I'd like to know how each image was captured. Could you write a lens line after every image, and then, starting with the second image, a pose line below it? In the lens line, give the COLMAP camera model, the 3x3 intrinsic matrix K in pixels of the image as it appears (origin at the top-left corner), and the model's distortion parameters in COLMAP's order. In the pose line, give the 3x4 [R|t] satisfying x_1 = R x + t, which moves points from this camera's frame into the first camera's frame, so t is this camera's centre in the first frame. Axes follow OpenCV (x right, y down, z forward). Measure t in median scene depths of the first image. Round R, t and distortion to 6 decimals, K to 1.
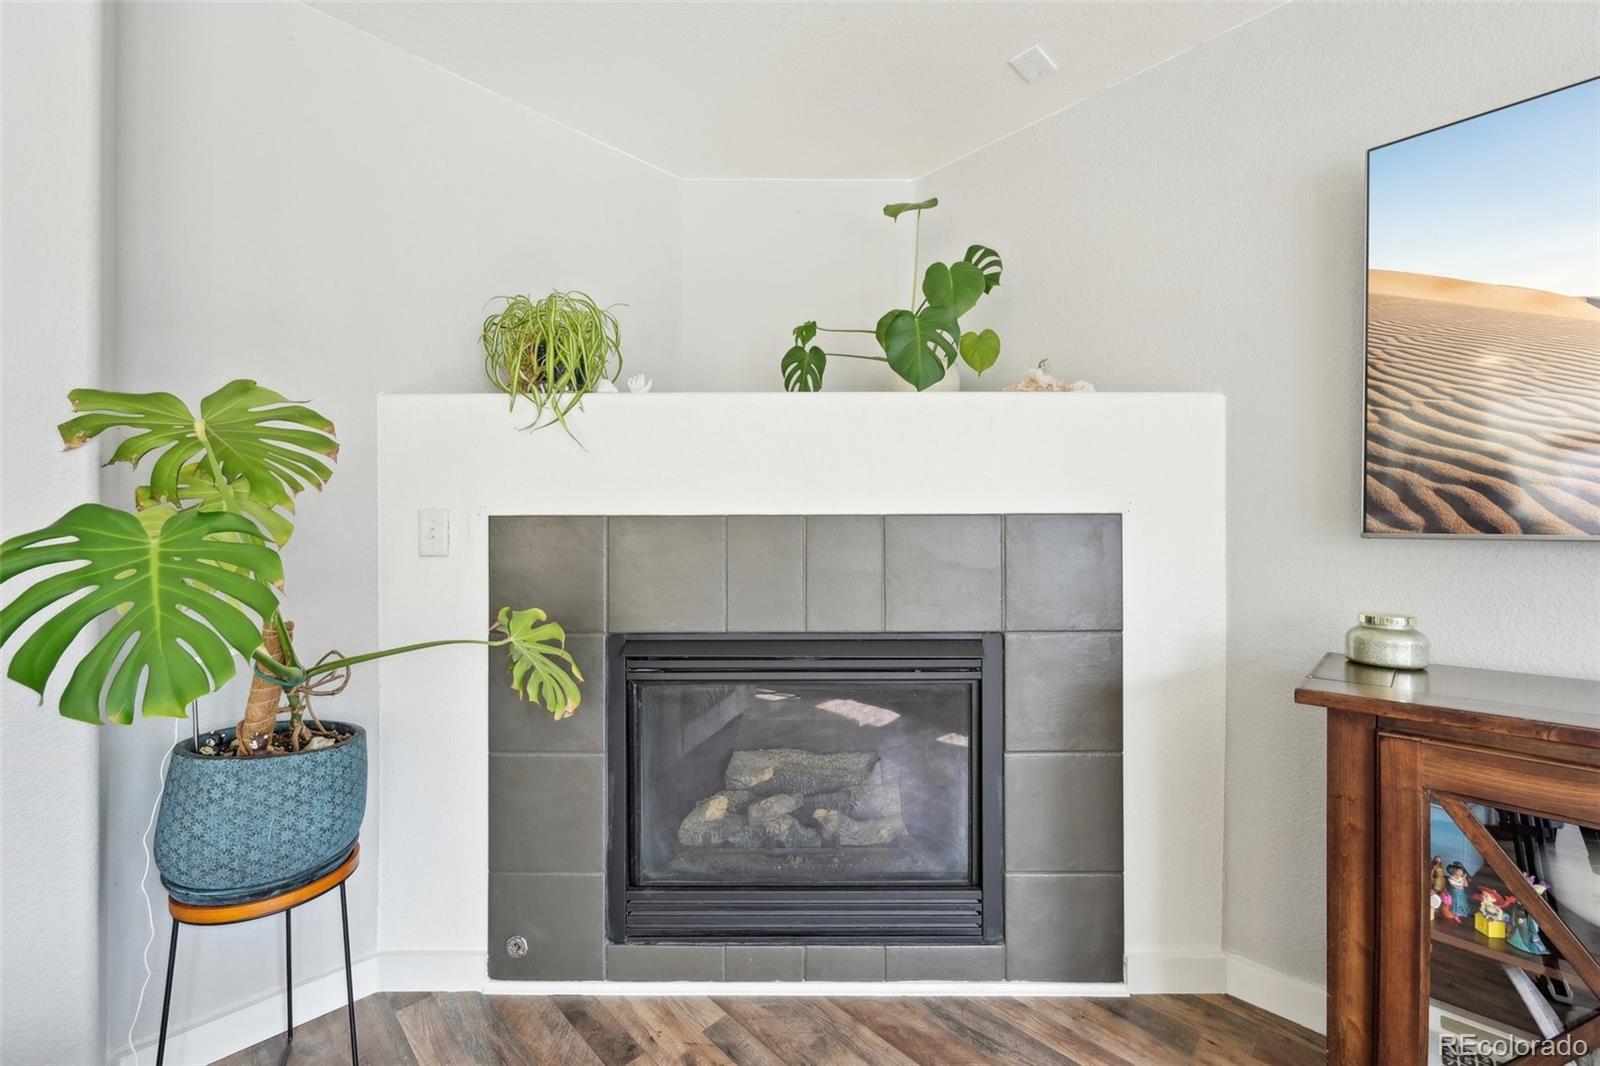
lens RADIAL K [[635.7, 0, 799.1], [0, 635.7, 530.0], [0, 0, 1]] dist [0.000578, -0.000195]
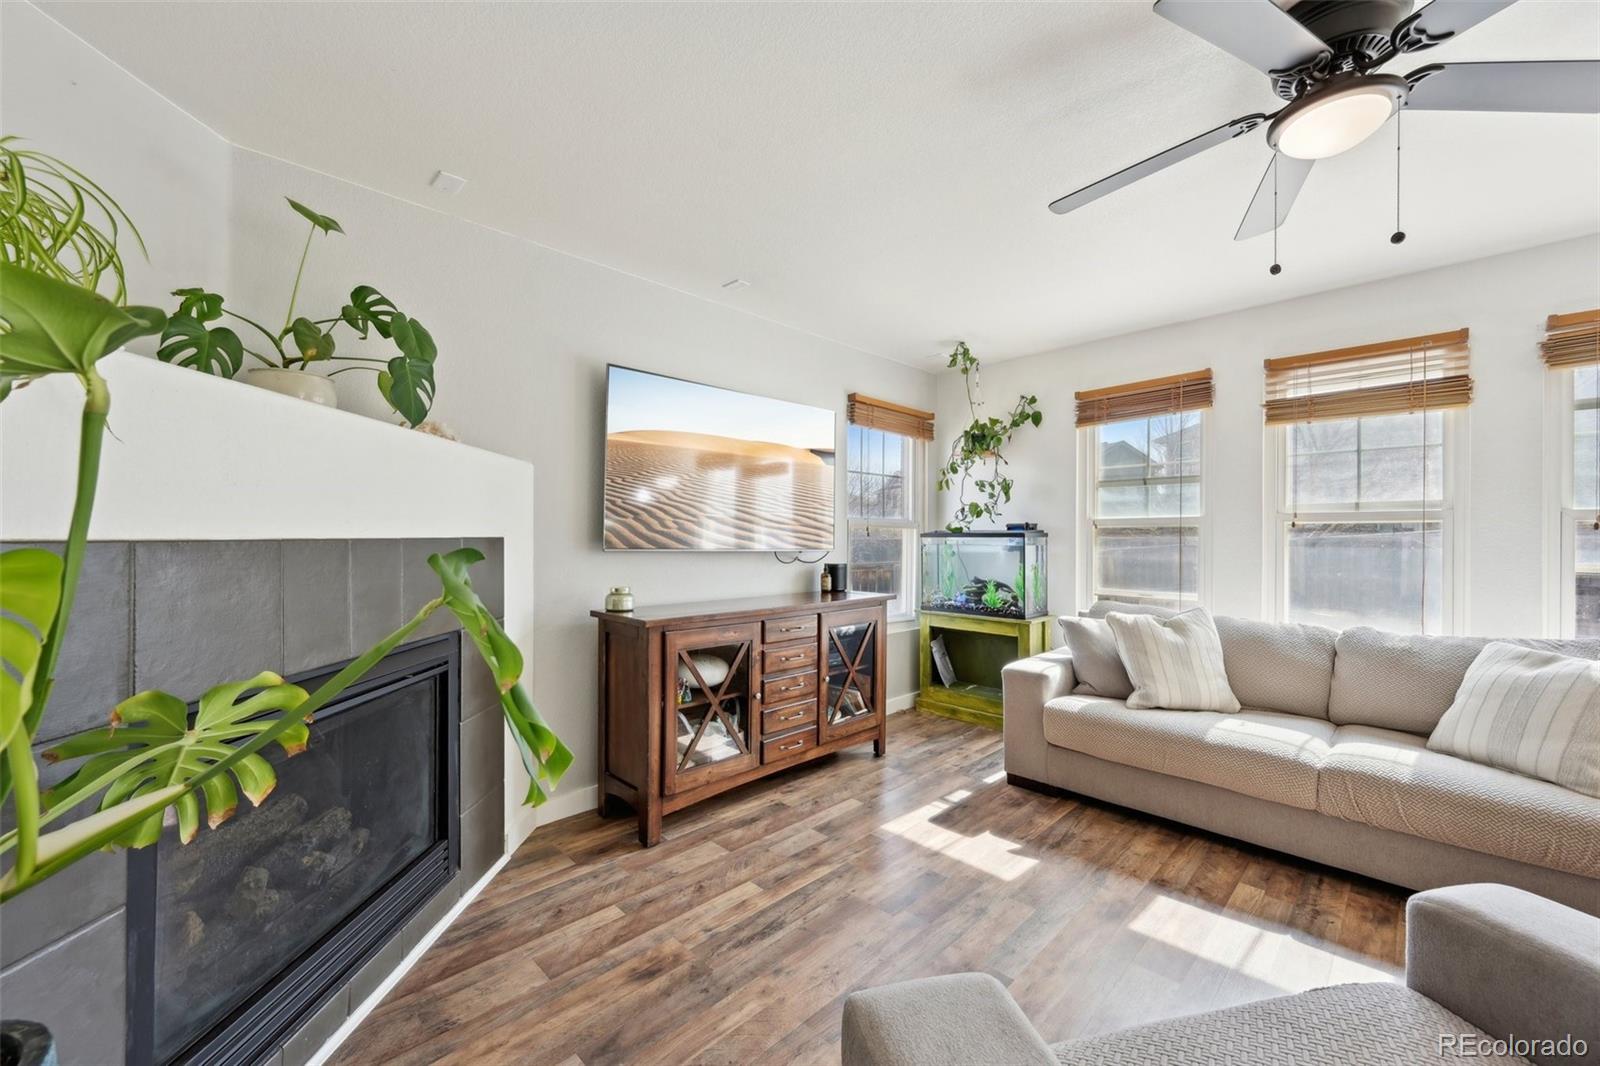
lens RADIAL K [[635.7, 0, 798.9], [0, 635.7, 537.9], [0, 0, 1]] dist [0.000578, -0.000195]
pose [[-0.004973, -0.000445, 0.999988, -0.989420], [-0.008329, 0.999965, 0.000403, -0.032013], [-0.999953, -0.008327, -0.004977, 0.327105]]
